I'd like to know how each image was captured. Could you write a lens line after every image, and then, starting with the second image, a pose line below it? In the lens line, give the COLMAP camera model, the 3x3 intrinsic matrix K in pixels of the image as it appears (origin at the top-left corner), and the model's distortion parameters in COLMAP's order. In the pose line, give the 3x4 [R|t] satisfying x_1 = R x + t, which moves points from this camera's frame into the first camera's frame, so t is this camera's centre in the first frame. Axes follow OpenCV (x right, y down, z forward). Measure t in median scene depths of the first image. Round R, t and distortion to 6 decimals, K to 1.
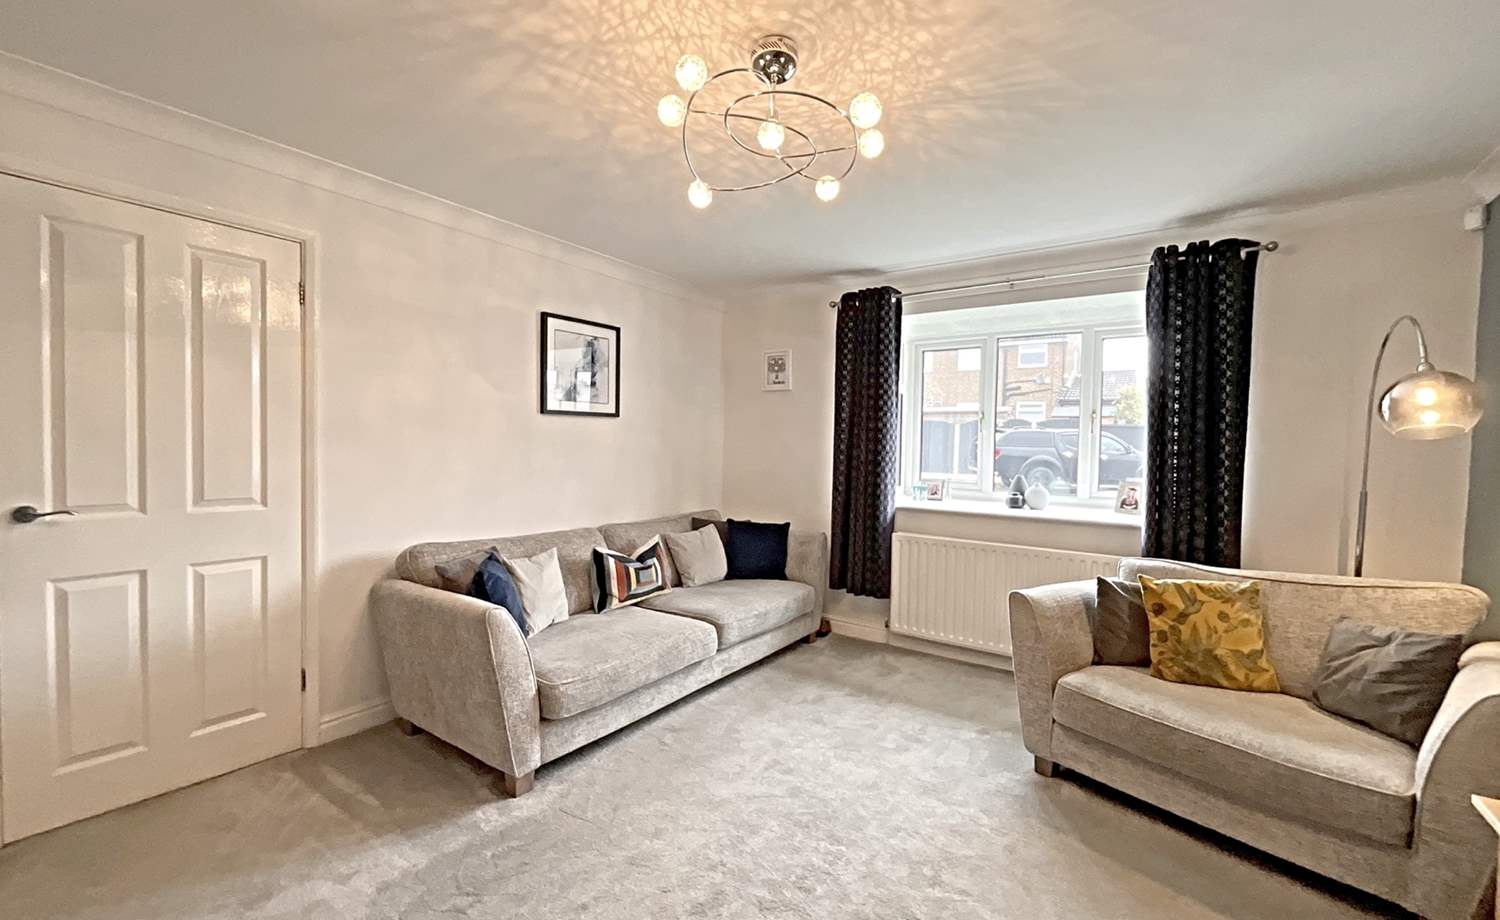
lens RADIAL K [[613.5, 0, 746.9], [0, 613.5, 464.1], [0, 0, 1]] dist [-0.000950, 0.000639]
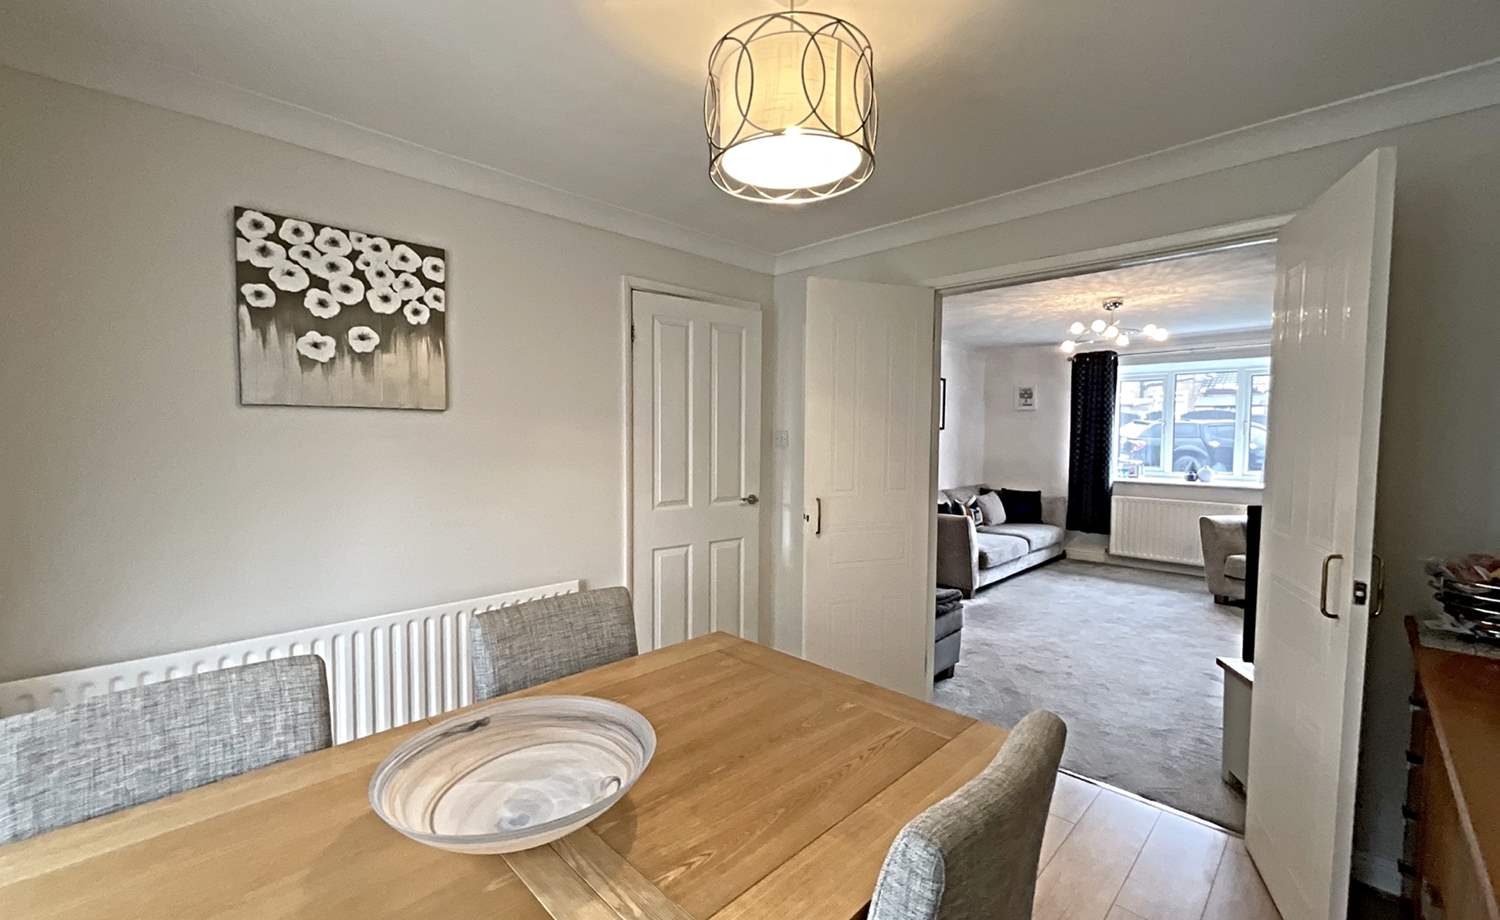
lens RADIAL K [[613.5, 0, 748.4], [0, 613.5, 465.8], [0, 0, 1]] dist [-0.000950, 0.000639]
pose [[0.987654, -0.004158, -0.156594, -0.477584], [0.007078, 0.999811, 0.018093, -0.008099], [0.156489, -0.018978, 0.987497, -0.809082]]
